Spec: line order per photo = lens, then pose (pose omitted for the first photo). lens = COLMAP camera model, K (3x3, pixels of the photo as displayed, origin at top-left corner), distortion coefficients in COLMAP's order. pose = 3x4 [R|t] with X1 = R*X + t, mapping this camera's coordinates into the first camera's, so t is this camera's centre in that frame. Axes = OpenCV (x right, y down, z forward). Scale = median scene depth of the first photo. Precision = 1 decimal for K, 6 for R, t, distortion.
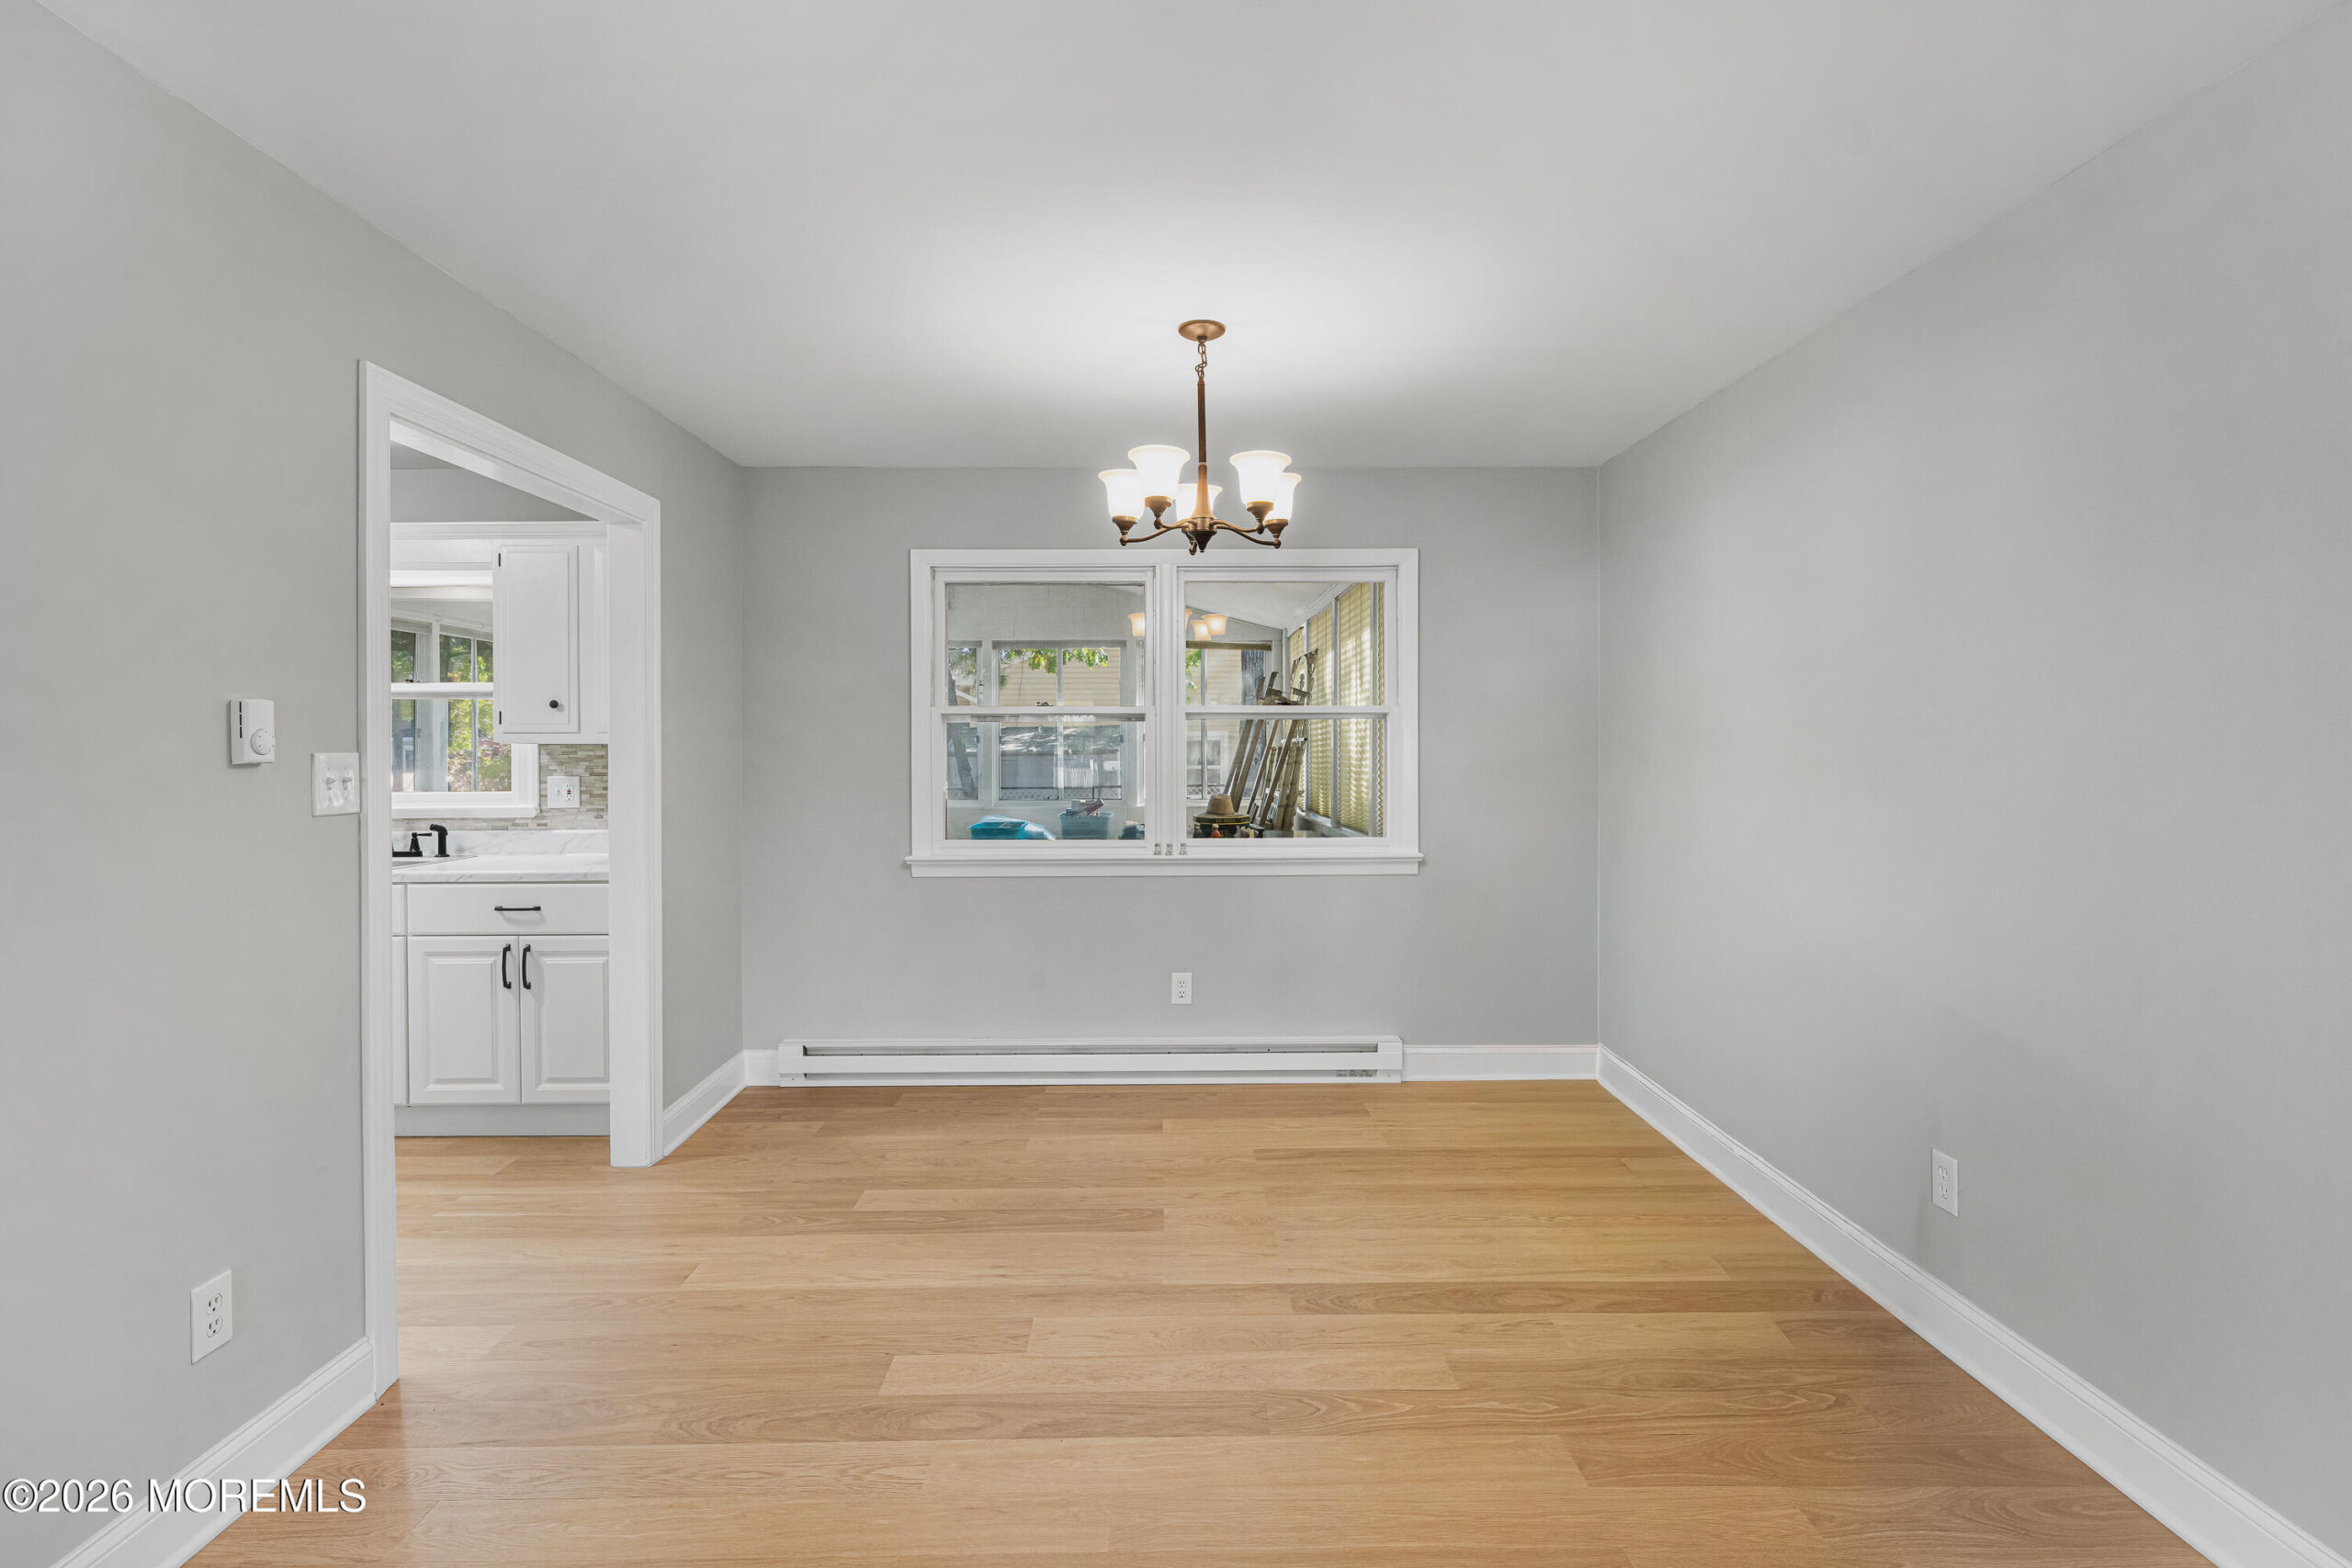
lens RADIAL K [[1136.8, 0, 1171.4], [0, 1136.8, 761.9], [0, 0, 1]] dist [0.001325, -0.000425]
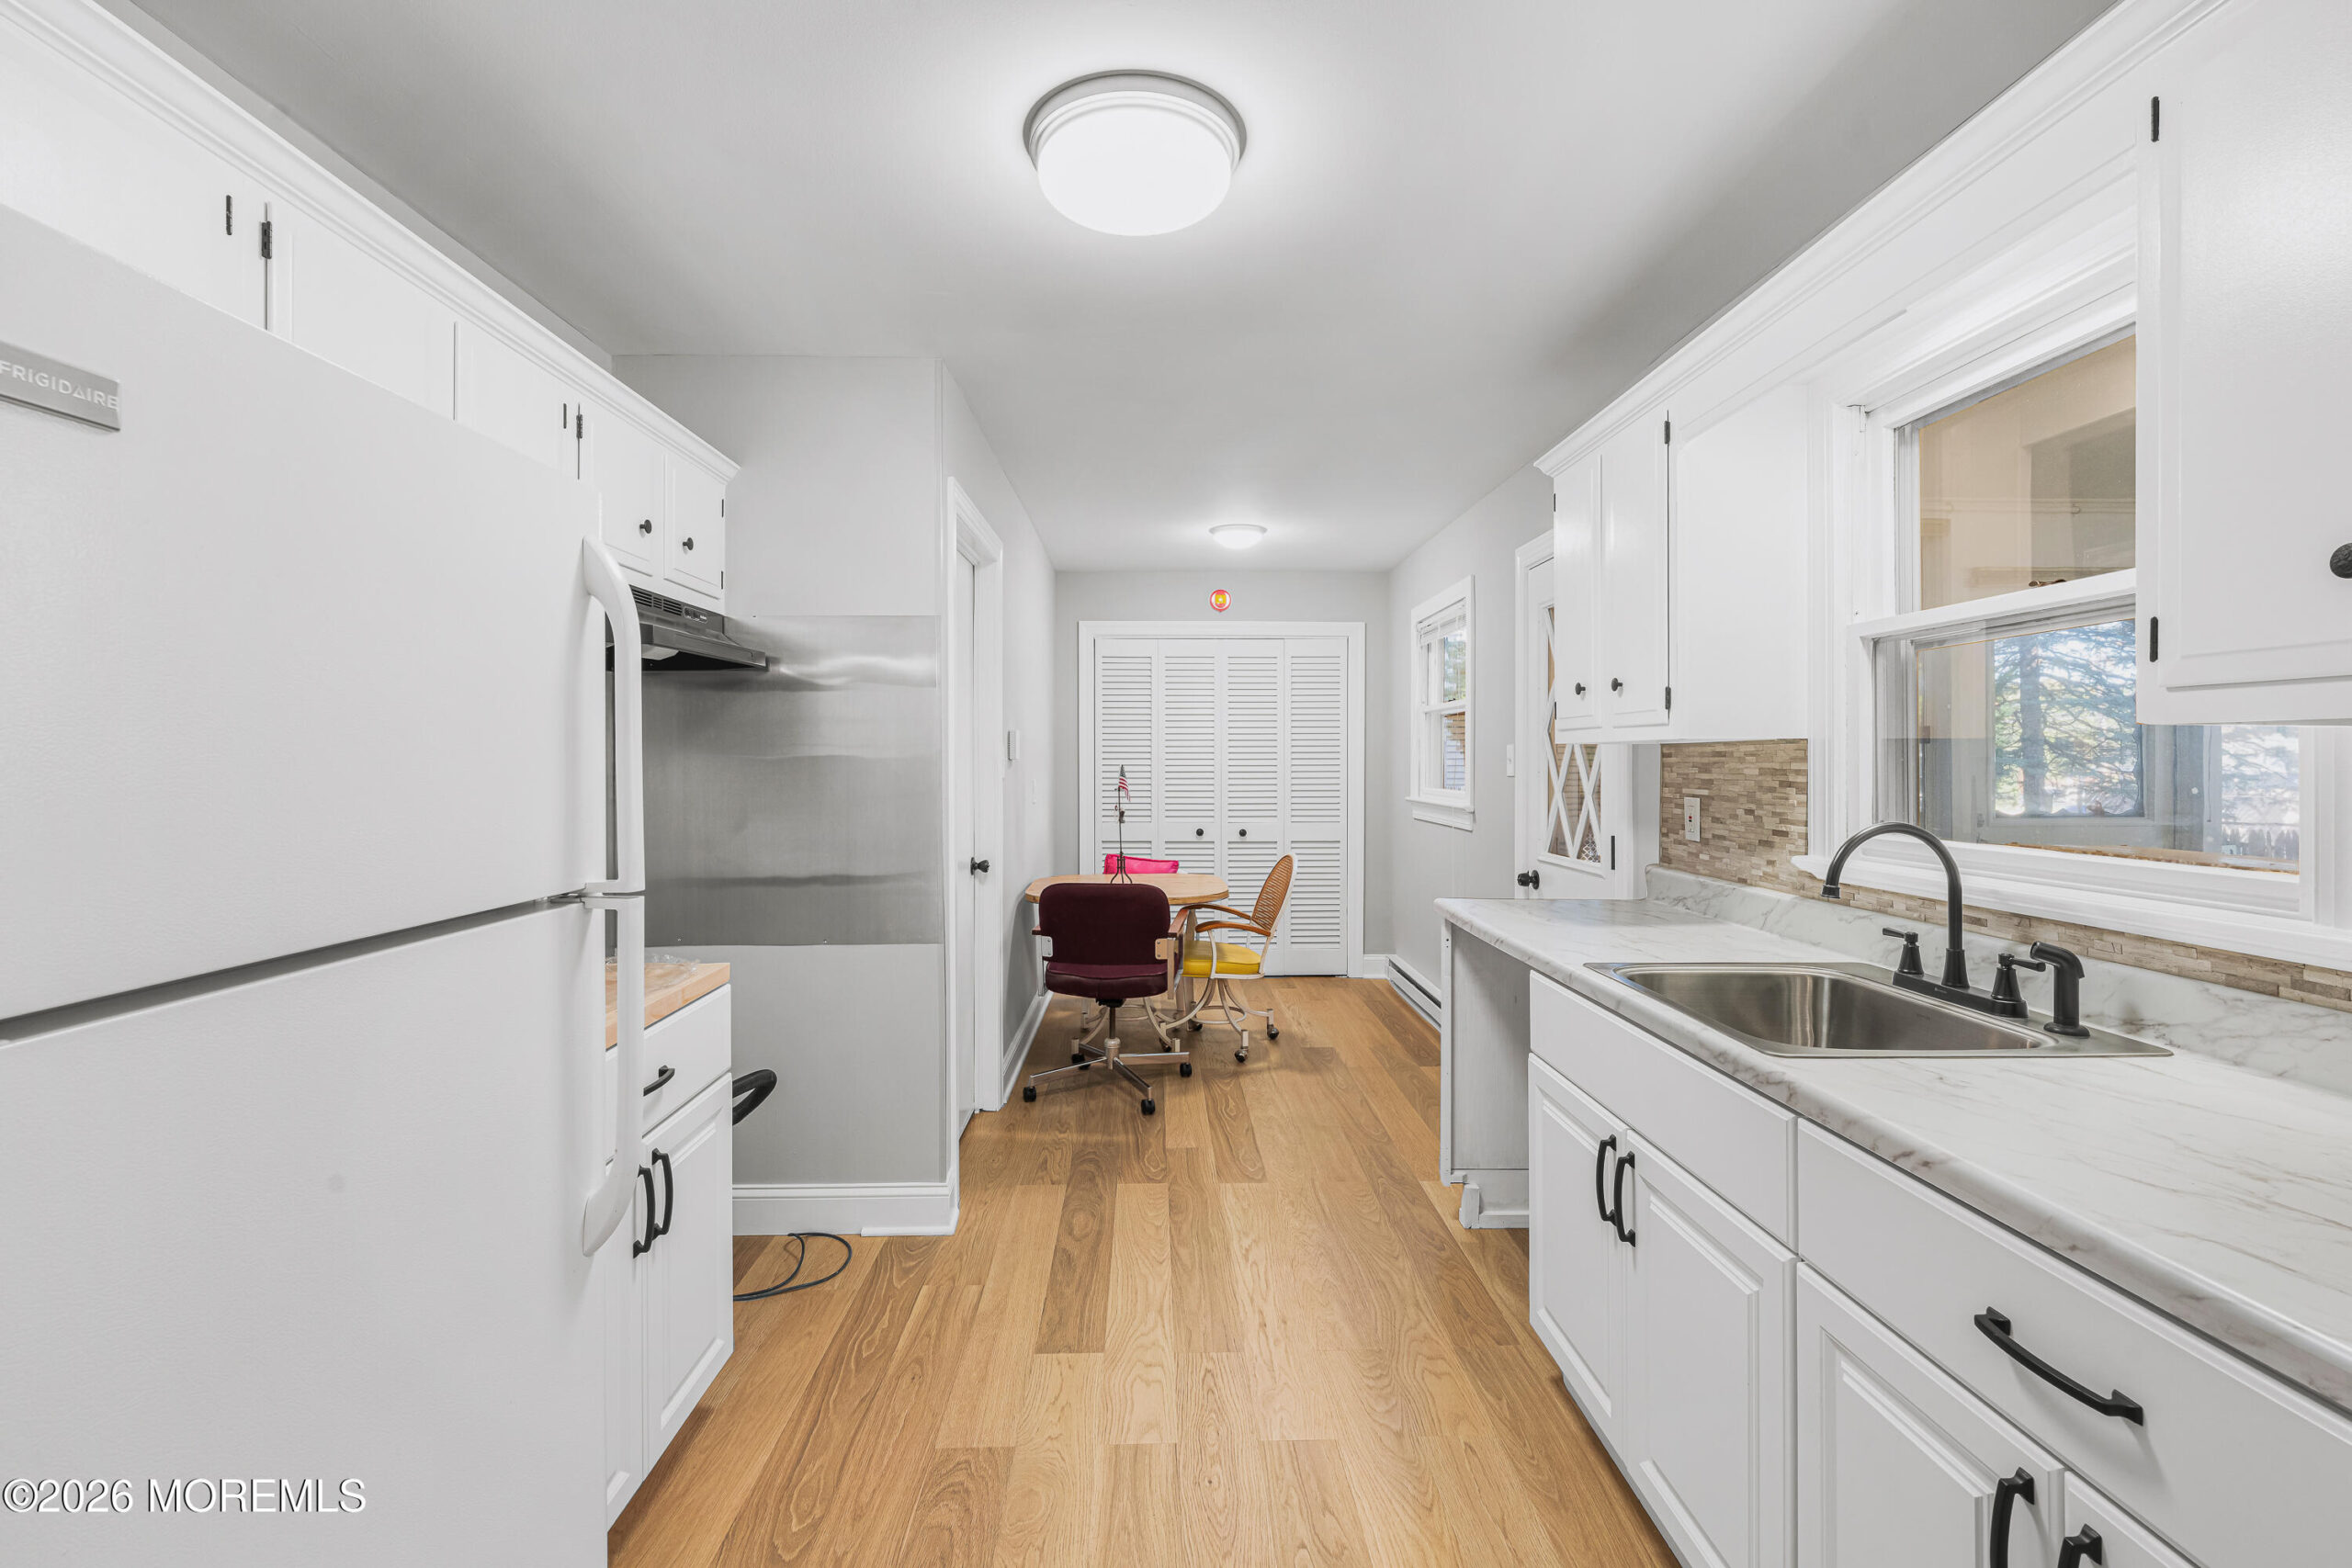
lens RADIAL K [[1035.5, 0, 1178.6], [0, 1035.5, 759.0], [0, 0, 1]] dist [0.000203, -0.000075]
pose [[0.014295, 0.000870, -0.999897, -0.343771], [-0.008827, 0.999961, 0.000744, -0.005428], [0.999859, 0.008816, 0.014302, 0.796129]]
